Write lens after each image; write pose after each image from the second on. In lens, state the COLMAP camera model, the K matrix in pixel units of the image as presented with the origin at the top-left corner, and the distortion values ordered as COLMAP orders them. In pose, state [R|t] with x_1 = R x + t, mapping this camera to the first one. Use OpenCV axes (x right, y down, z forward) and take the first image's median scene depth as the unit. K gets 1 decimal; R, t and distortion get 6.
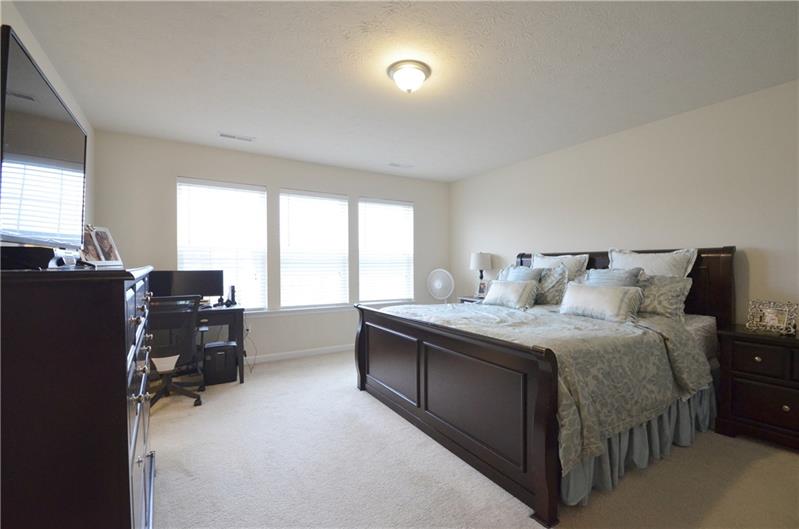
lens RADIAL K [[349.9, 0, 406.8], [0, 349.9, 267.6], [0, 0, 1]] dist [0.002519, -0.010506]
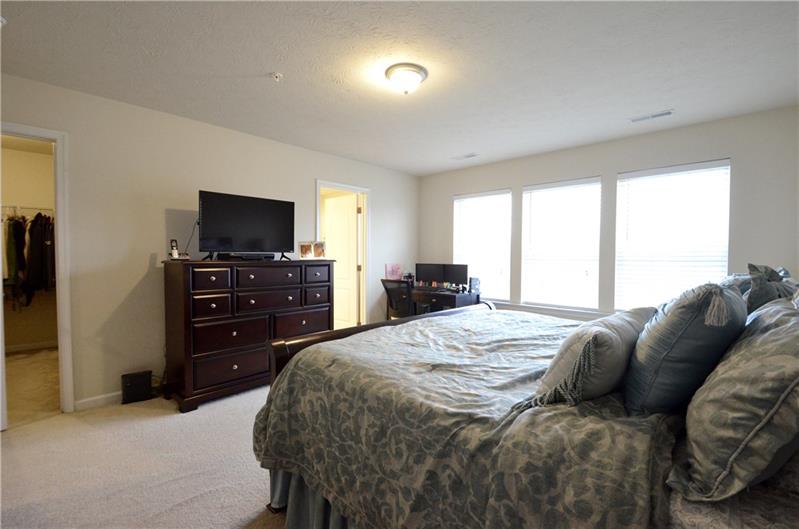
lens RADIAL K [[349.9, 0, 406.8], [0, 349.9, 267.6], [0, 0, 1]] dist [0.002519, -0.010506]
pose [[0.277834, 0.033211, -0.960055, 0.610756], [-0.017321, 0.999413, 0.029560, -0.013795], [0.960473, 0.008416, 0.278246, 0.437028]]
